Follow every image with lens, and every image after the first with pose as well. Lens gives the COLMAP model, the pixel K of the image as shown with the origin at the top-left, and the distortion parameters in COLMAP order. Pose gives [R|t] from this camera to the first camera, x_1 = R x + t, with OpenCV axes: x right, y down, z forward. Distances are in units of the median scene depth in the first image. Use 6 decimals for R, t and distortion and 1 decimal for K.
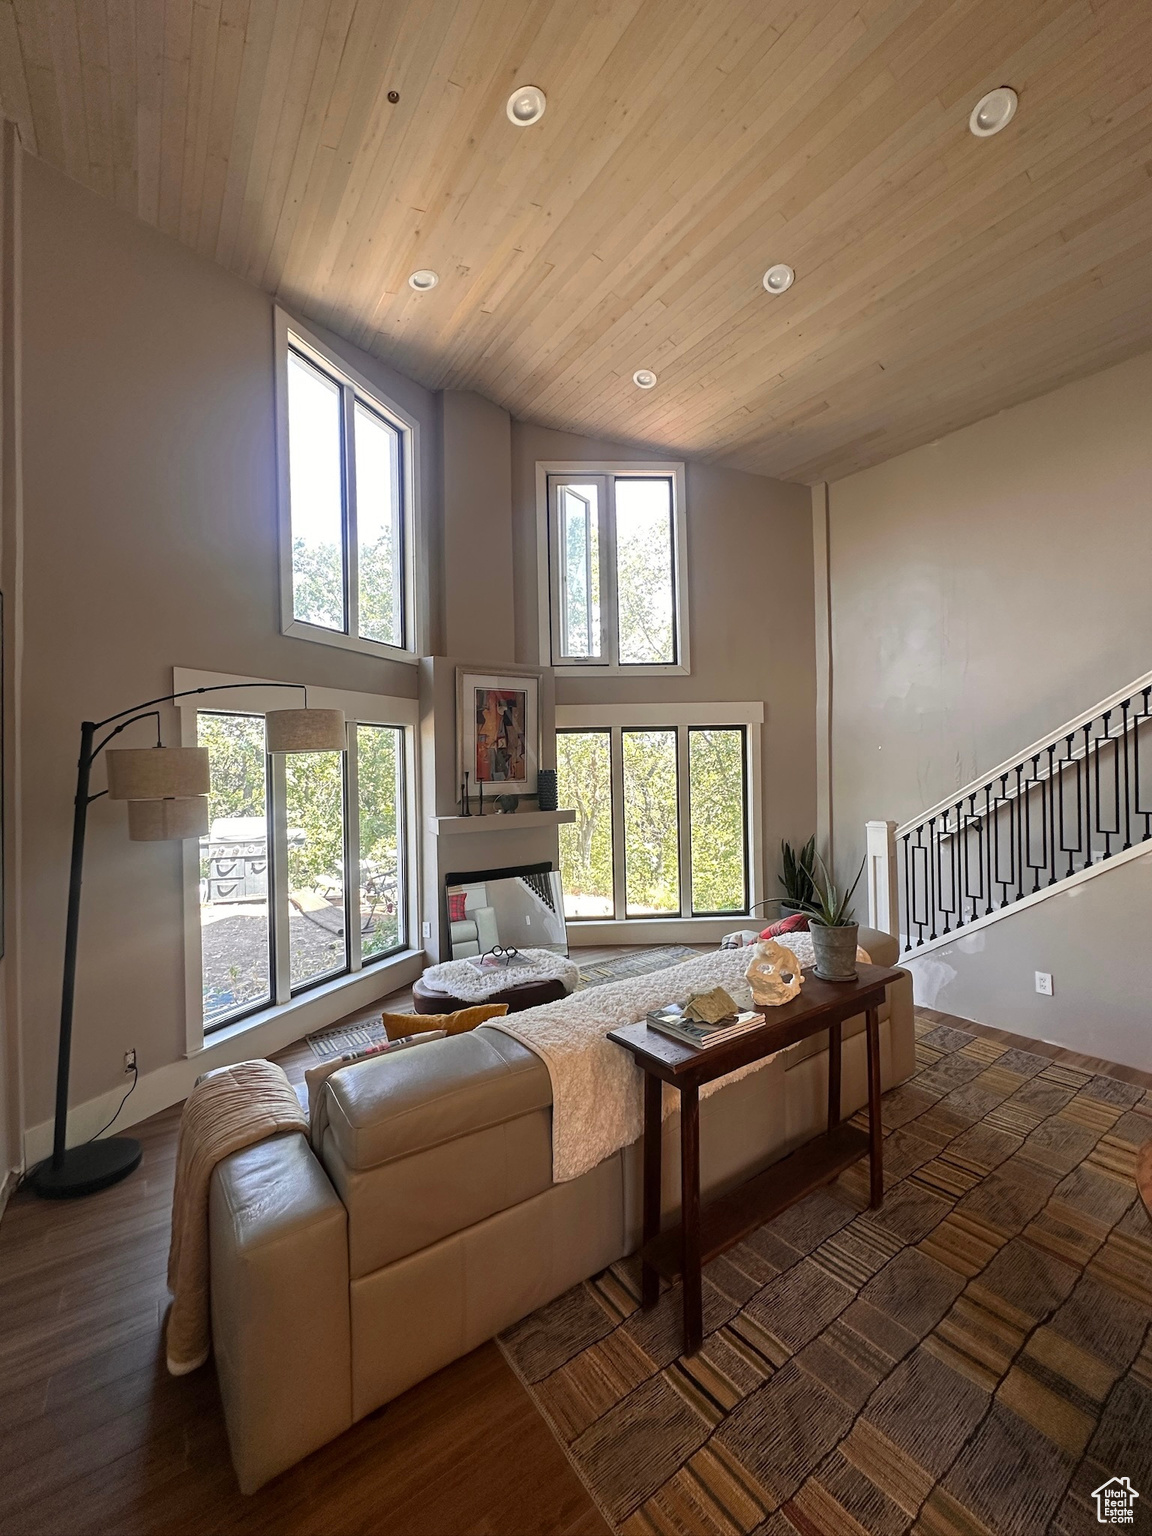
lens RADIAL K [[611.4, 0, 576.0], [0, 611.4, 768.0], [0, 0, 1]] dist [-0.000552, -0.000237]
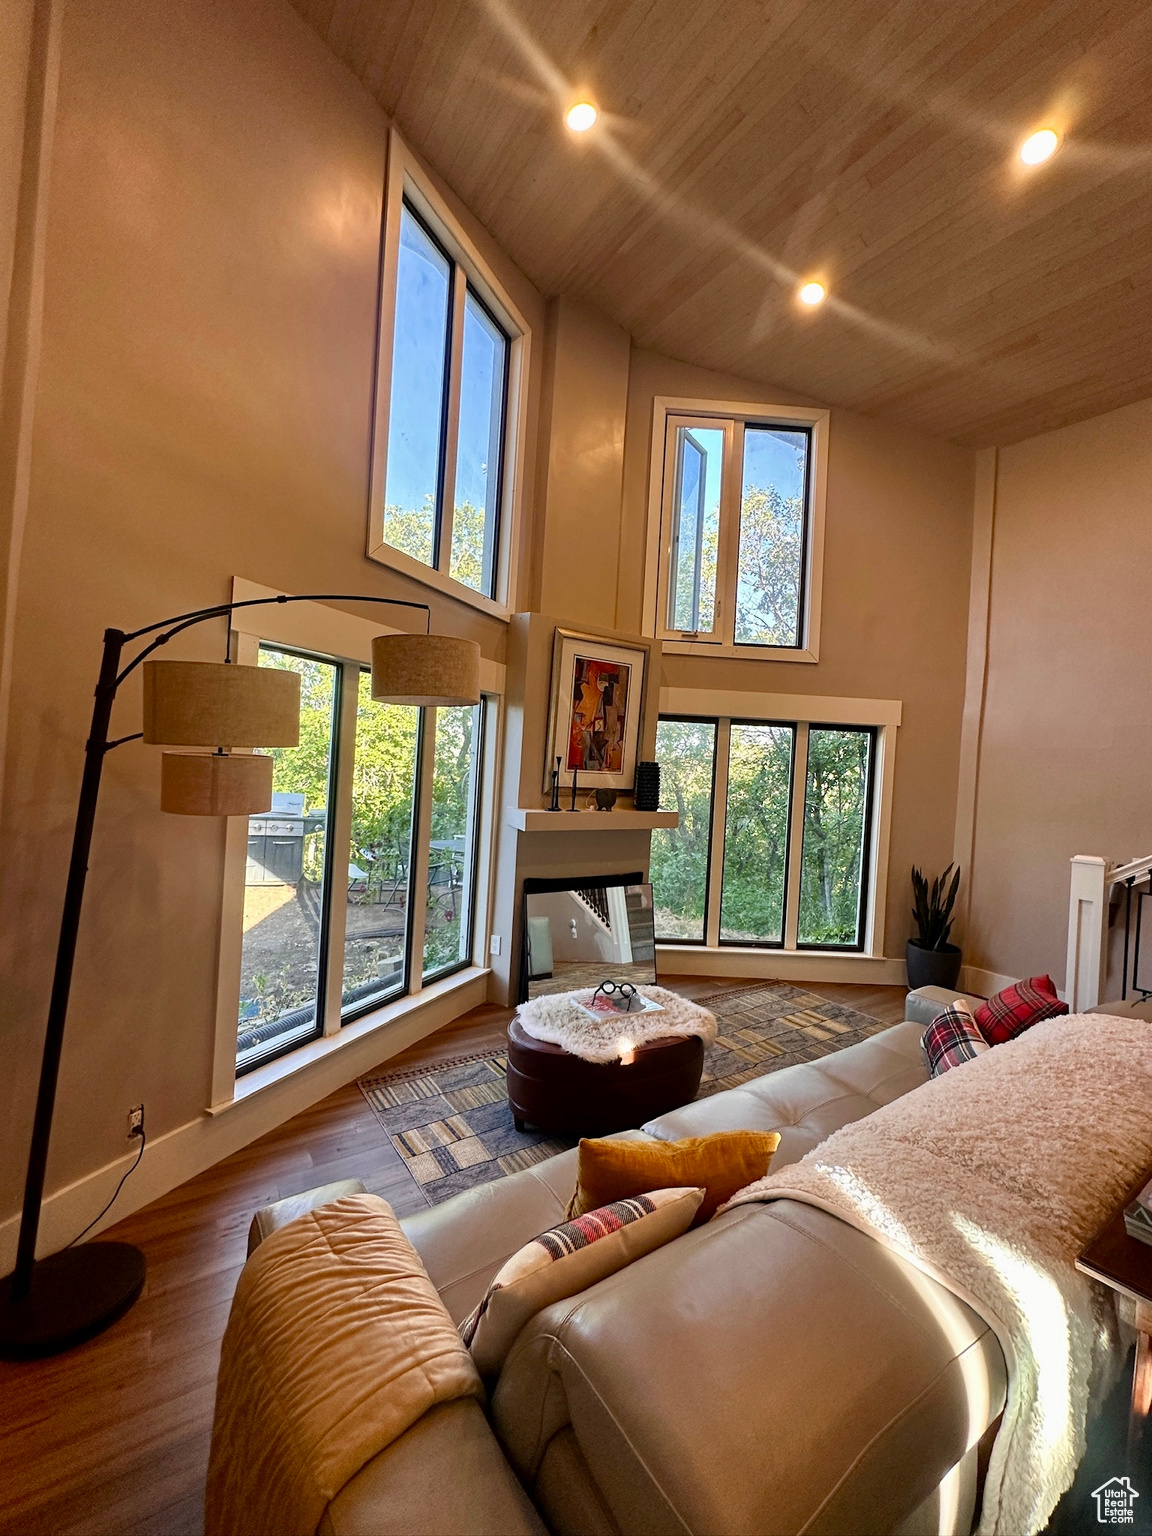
lens RADIAL K [[612.4, 0, 576.0], [0, 612.4, 768.0], [0, 0, 1]] dist [-0.002475, -0.000374]
pose [[0.997251, 0.073758, -0.007055, -0.145927], [-0.073753, 0.997276, 0.000894, 0.018840], [0.007102, -0.000371, 0.999975, 0.175318]]
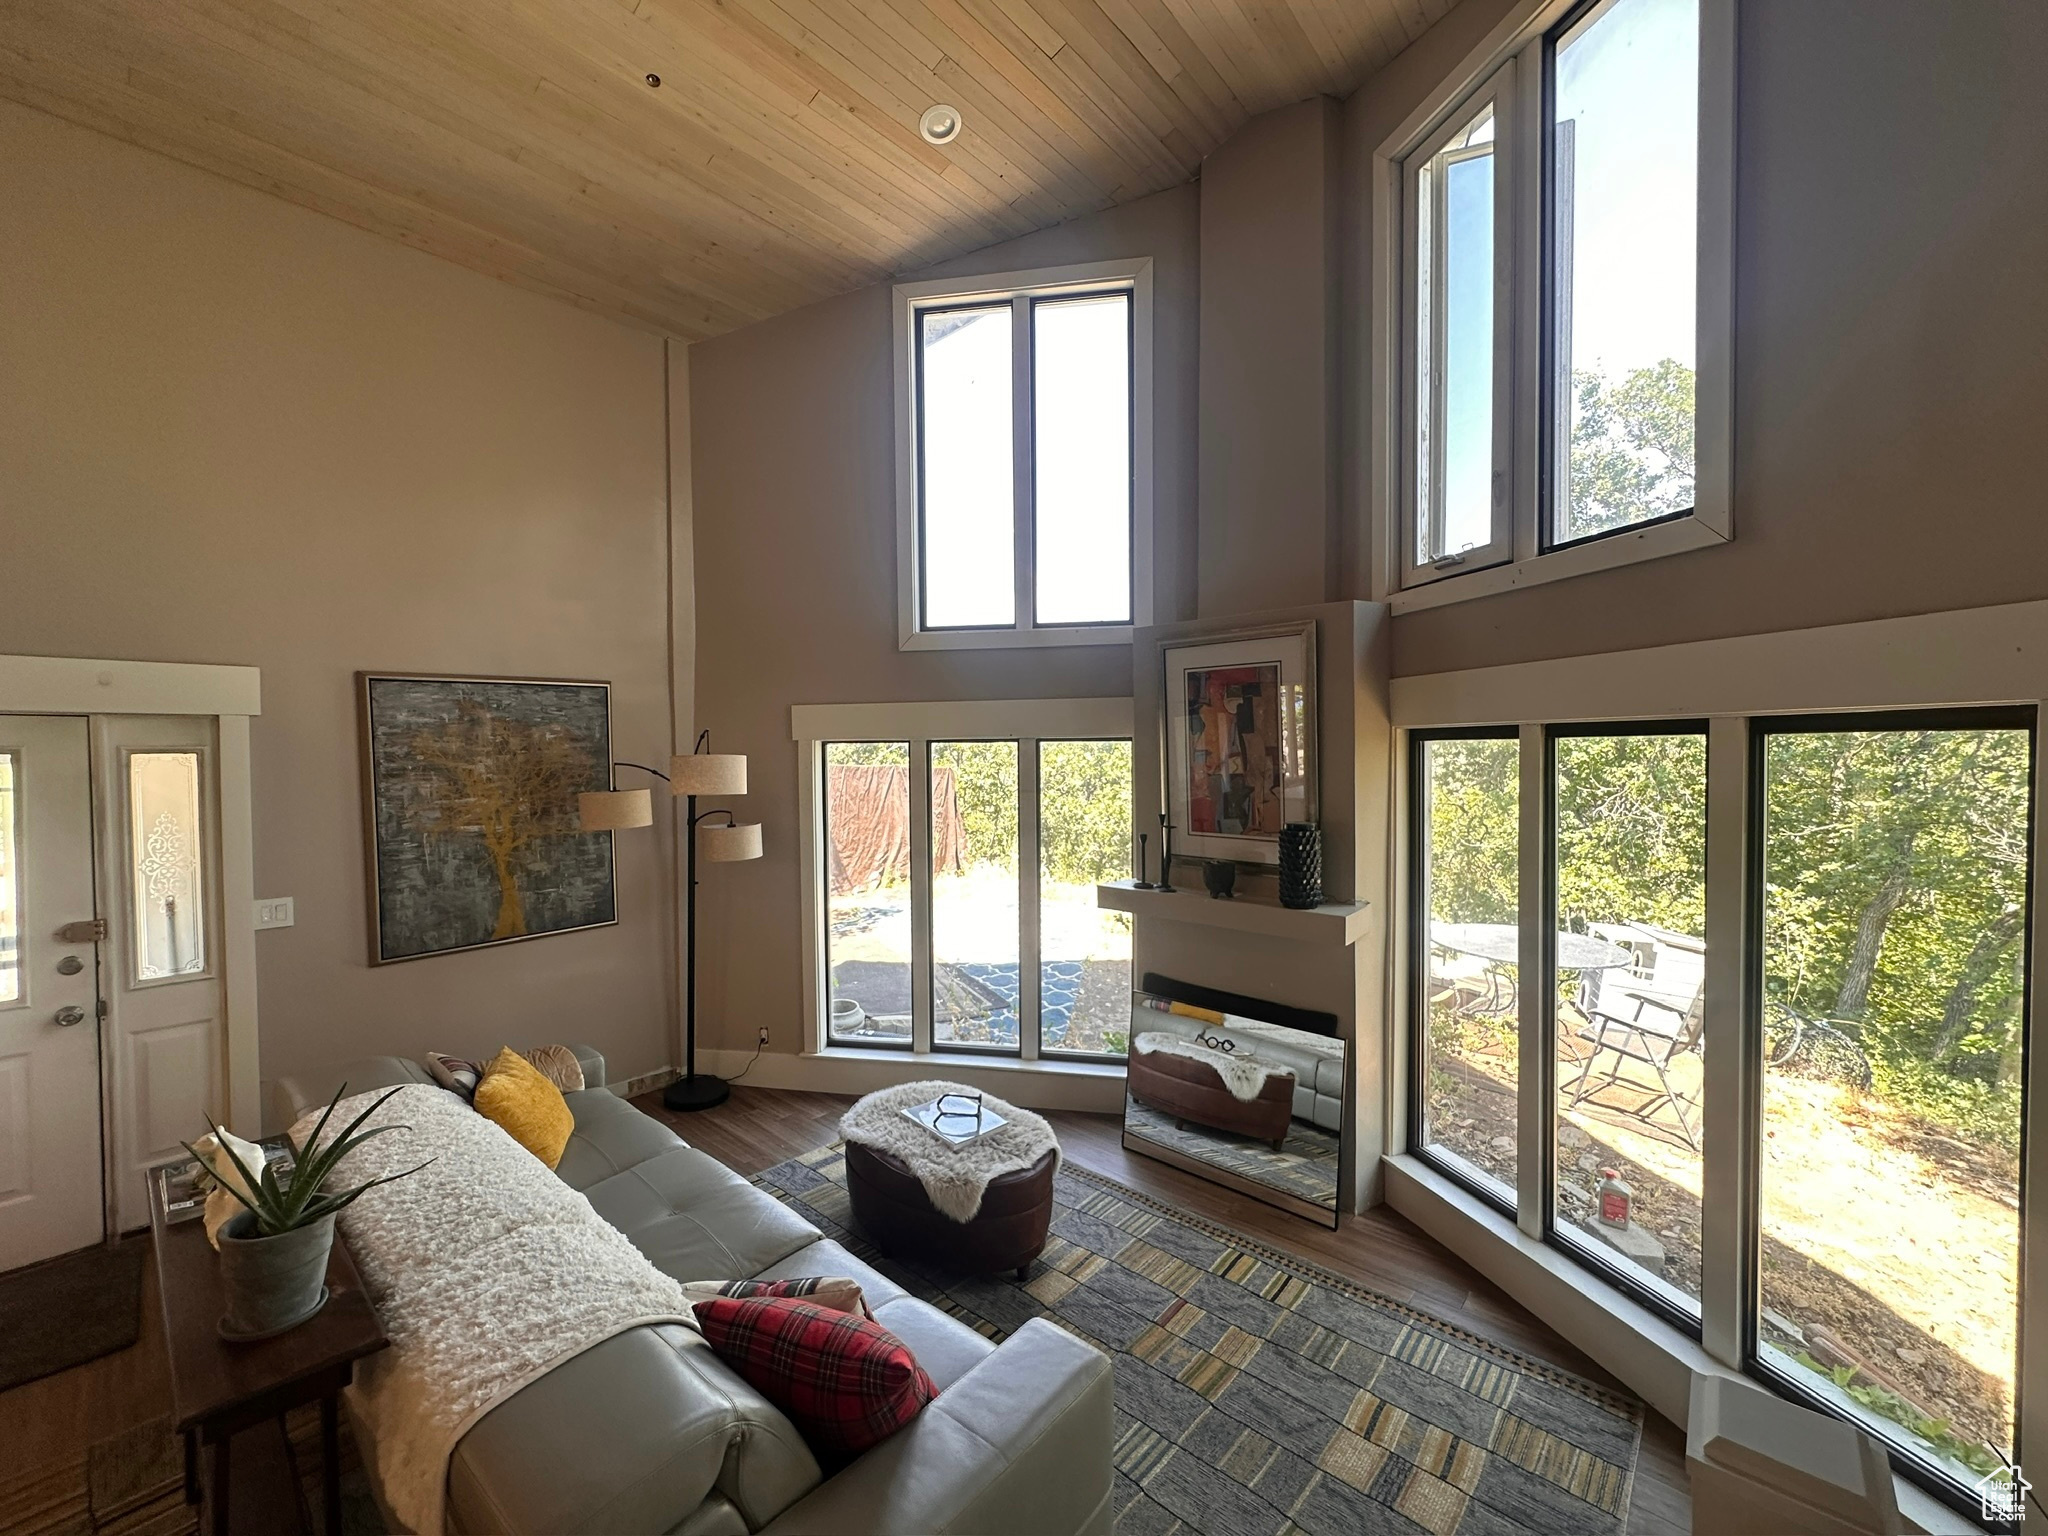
lens RADIAL K [[816.6, 0, 1024.0], [0, 816.6, 768.0], [0, 0, 1]] dist [-0.002475, -0.000374]
pose [[0.227587, 0.041354, -0.972879, 0.554081], [0.001876, 0.999077, 0.042907, -0.071308], [0.973756, -0.011590, 0.227300, 0.668868]]
